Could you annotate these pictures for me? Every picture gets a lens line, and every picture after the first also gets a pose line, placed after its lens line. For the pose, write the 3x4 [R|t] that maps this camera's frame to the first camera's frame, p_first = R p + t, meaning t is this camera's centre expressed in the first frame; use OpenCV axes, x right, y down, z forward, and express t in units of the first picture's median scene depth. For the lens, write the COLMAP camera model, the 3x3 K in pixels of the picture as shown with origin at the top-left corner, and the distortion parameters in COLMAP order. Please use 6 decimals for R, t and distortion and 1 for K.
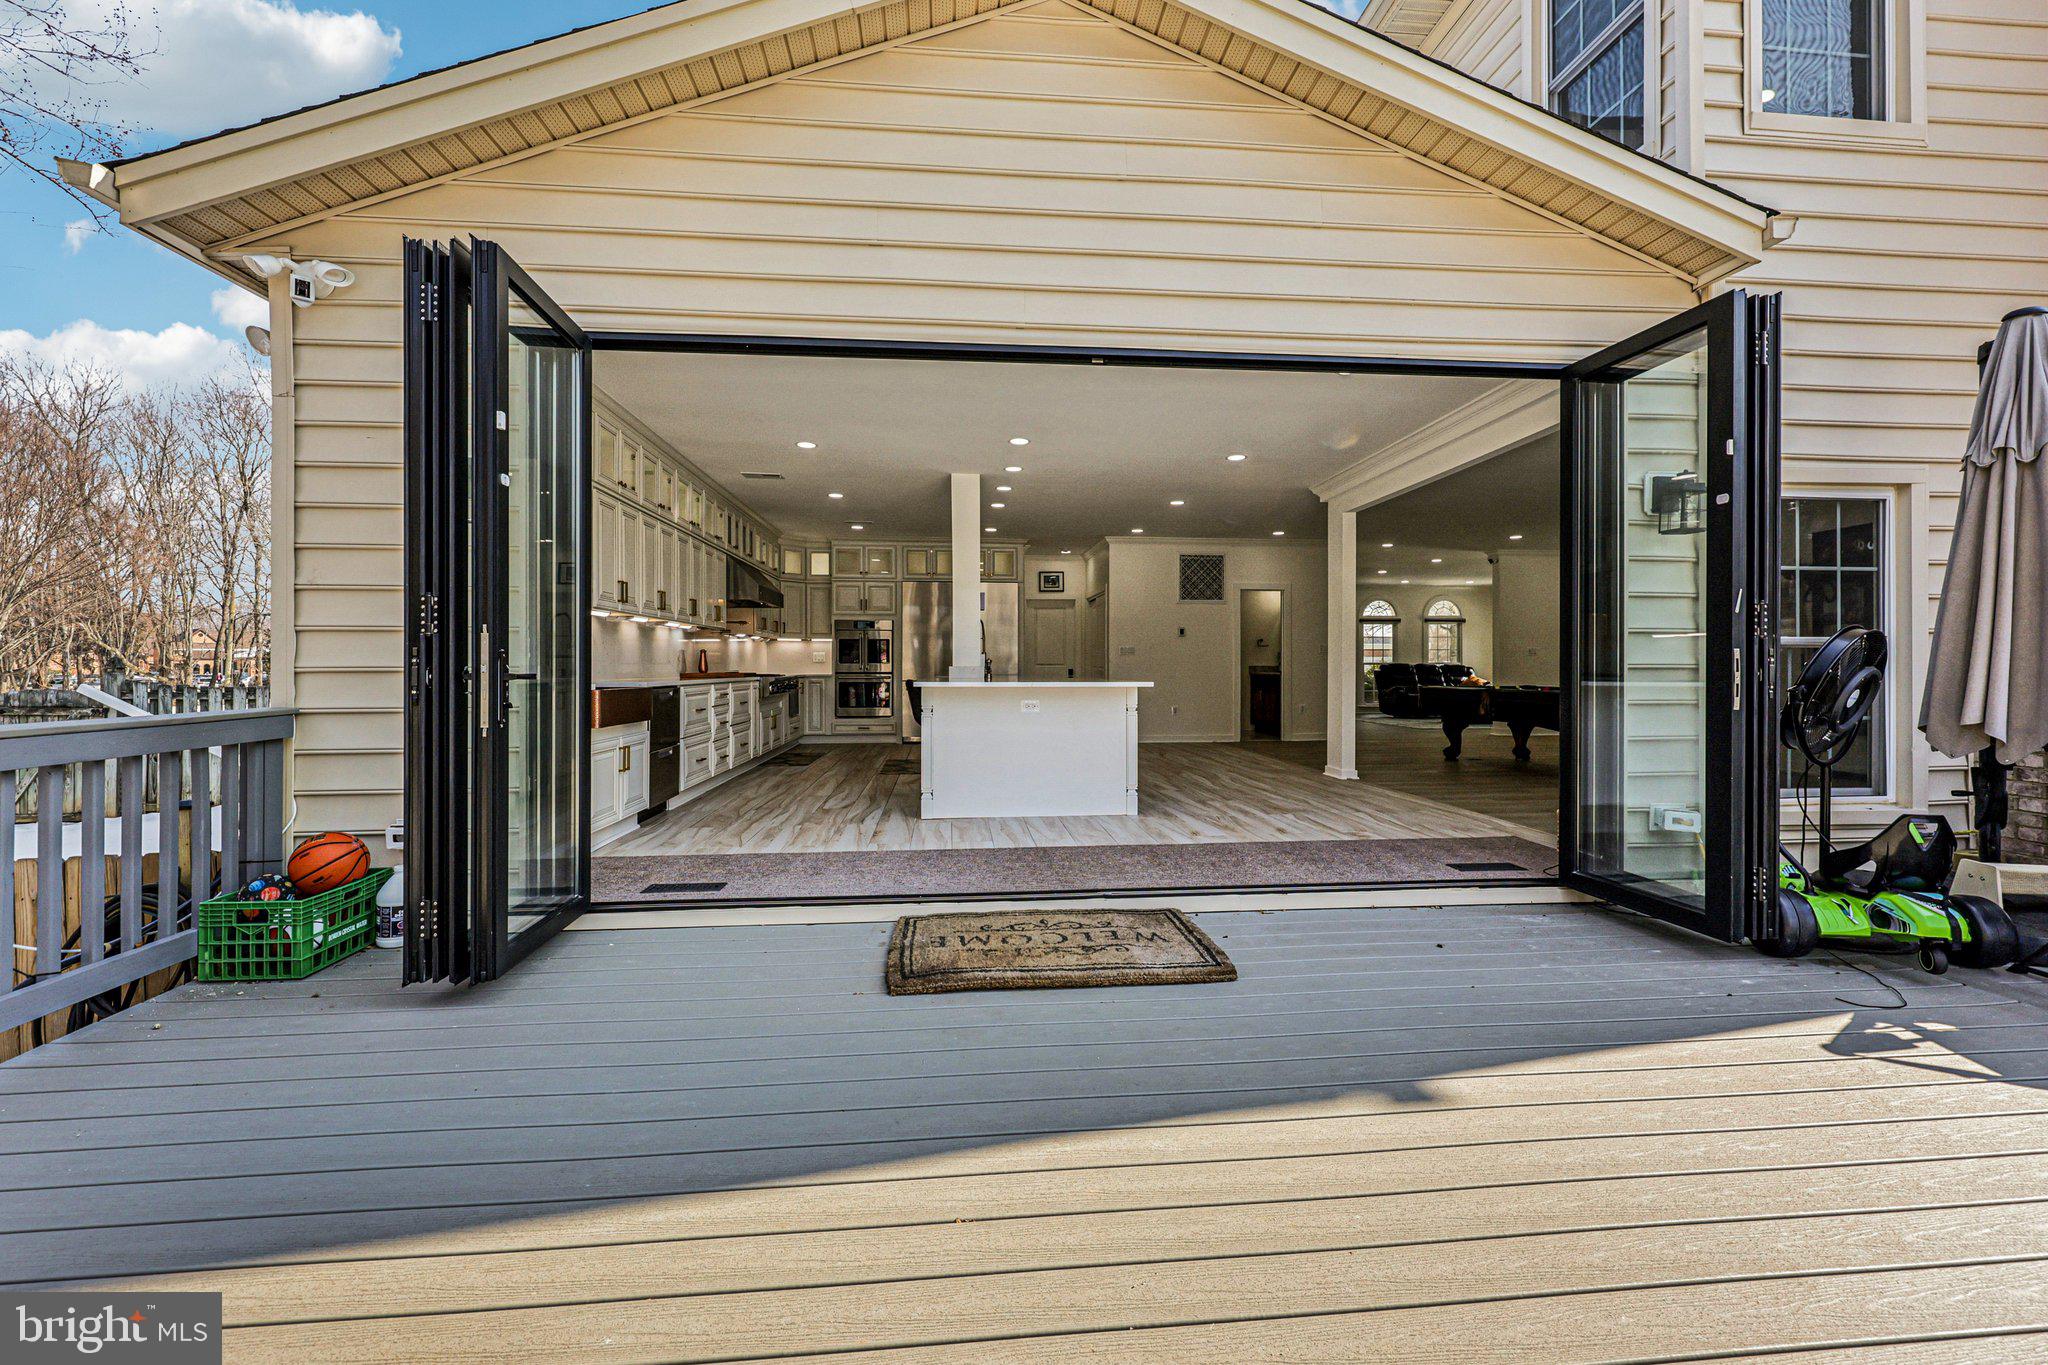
lens RADIAL K [[829.8, 0, 1037.0], [0, 829.8, 666.3], [0, 0, 1]] dist [0.000044, 0.000169]
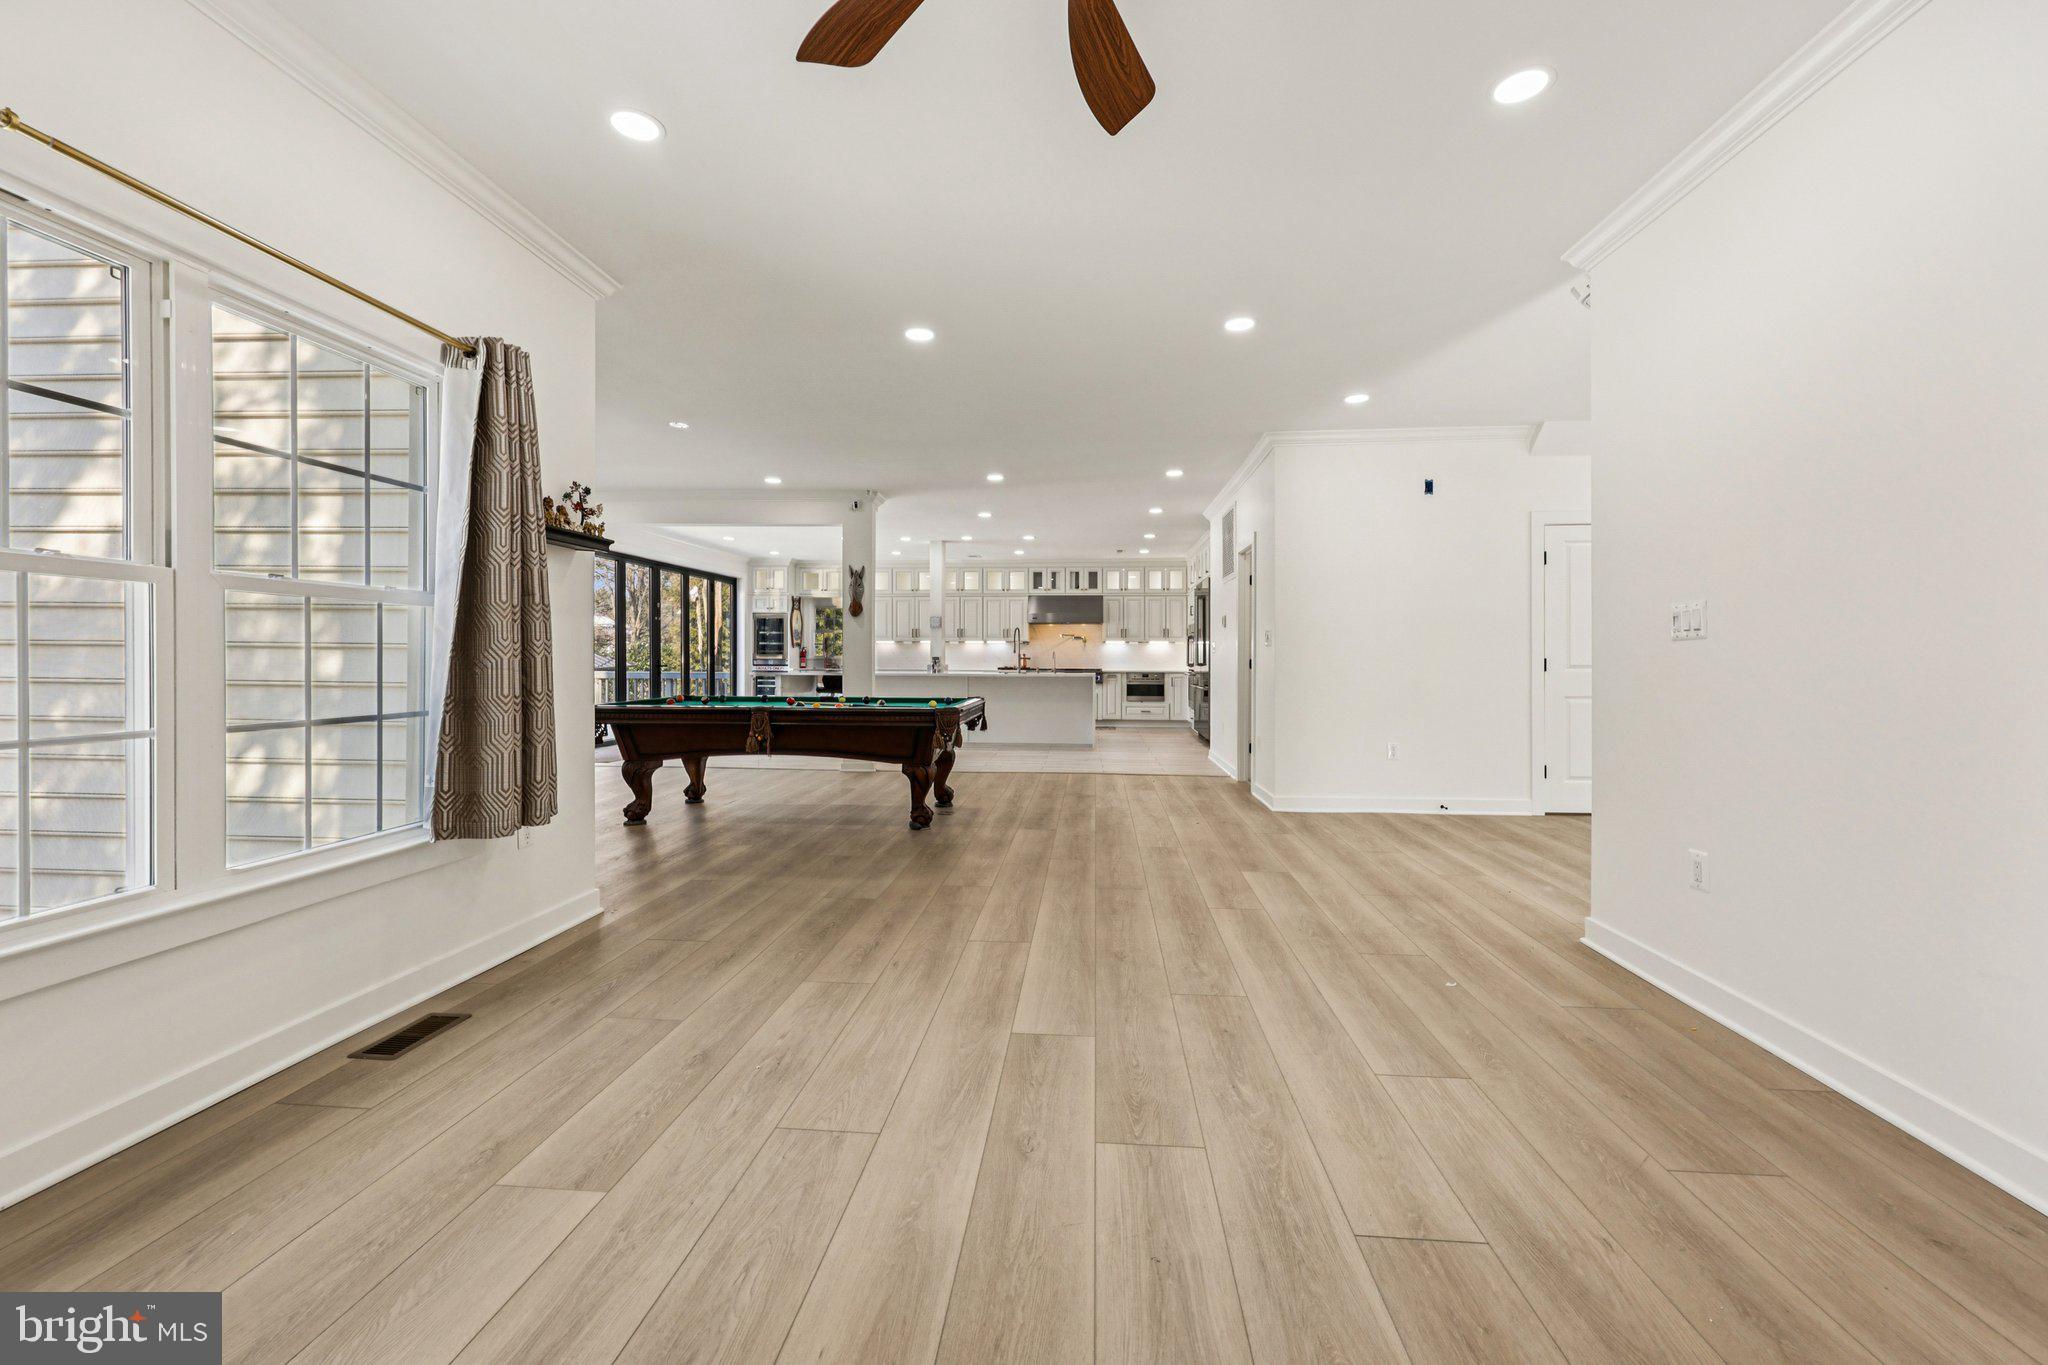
lens RADIAL K [[829.8, 0, 1032.9], [0, 829.8, 656.3], [0, 0, 1]] dist [0.000044, 0.000169]
pose [[-0.180283, -0.002899, -0.983611, 0.970901], [-0.002343, 0.999994, -0.002518, -0.008037], [0.983612, 0.001850, -0.180289, 1.000276]]
